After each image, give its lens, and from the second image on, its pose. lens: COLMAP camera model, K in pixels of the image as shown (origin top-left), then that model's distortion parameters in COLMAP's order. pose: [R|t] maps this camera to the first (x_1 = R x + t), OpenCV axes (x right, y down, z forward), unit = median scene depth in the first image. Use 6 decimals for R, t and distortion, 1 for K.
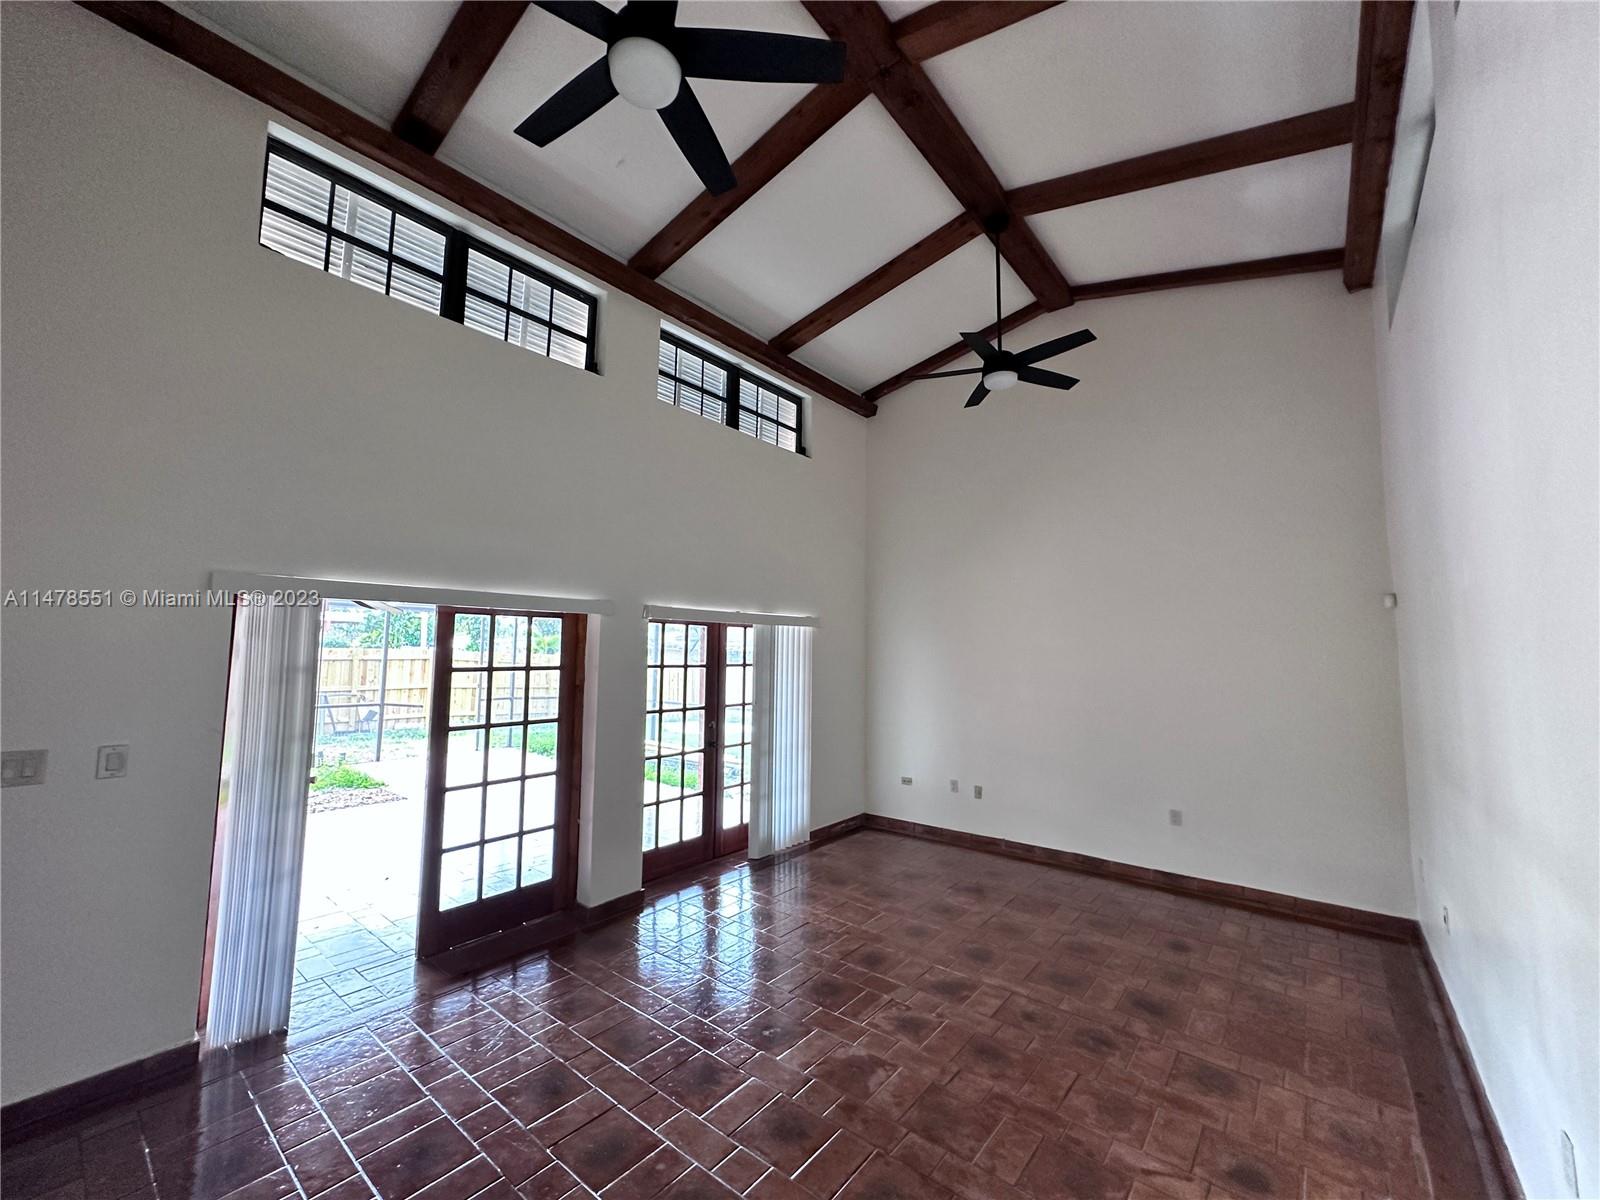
lens RADIAL K [[638.5, 0, 795.2], [0, 638.5, 595.5], [0, 0, 1]] dist [-0.002098, -0.000811]
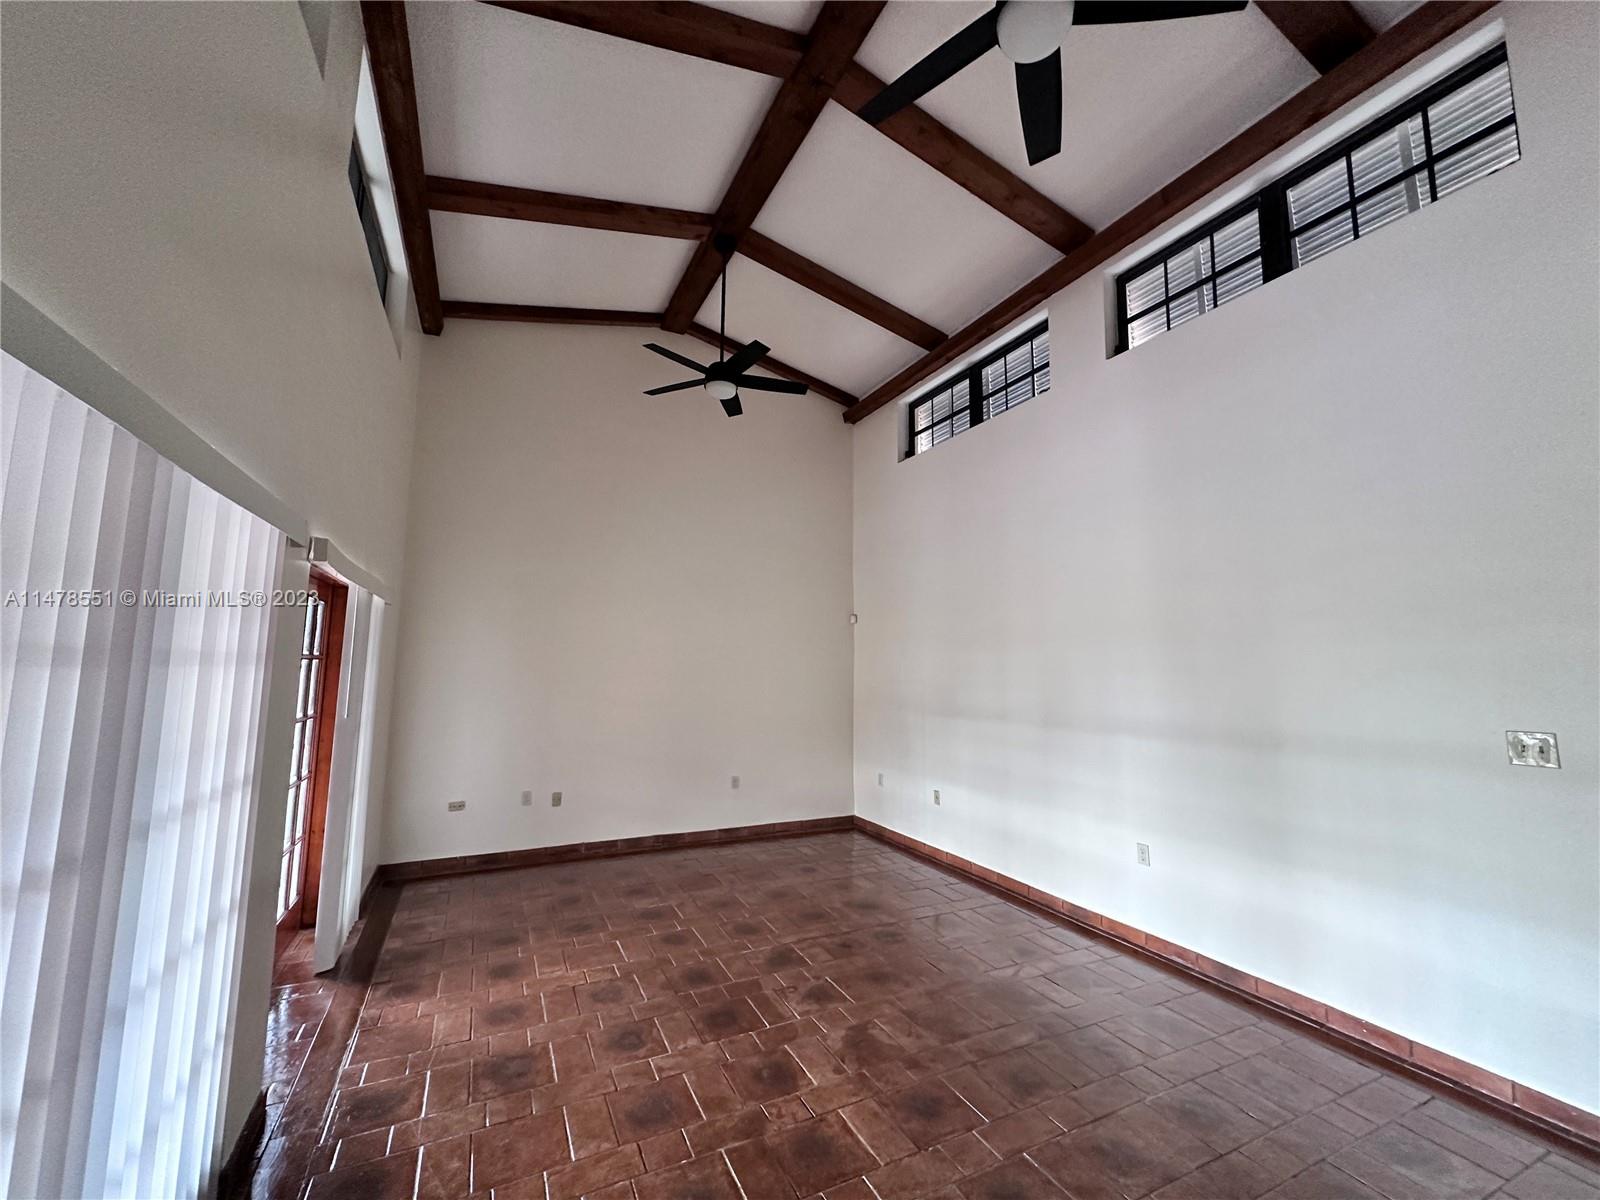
lens RADIAL K [[638.5, 0, 798.6], [0, 638.5, 596.3], [0, 0, 1]] dist [-0.002098, -0.000811]
pose [[0.413688, 0.097393, 0.905194, -0.662851], [-0.087716, 0.993900, -0.066849, 0.078892], [-0.906183, -0.051745, 0.419707, 0.496688]]
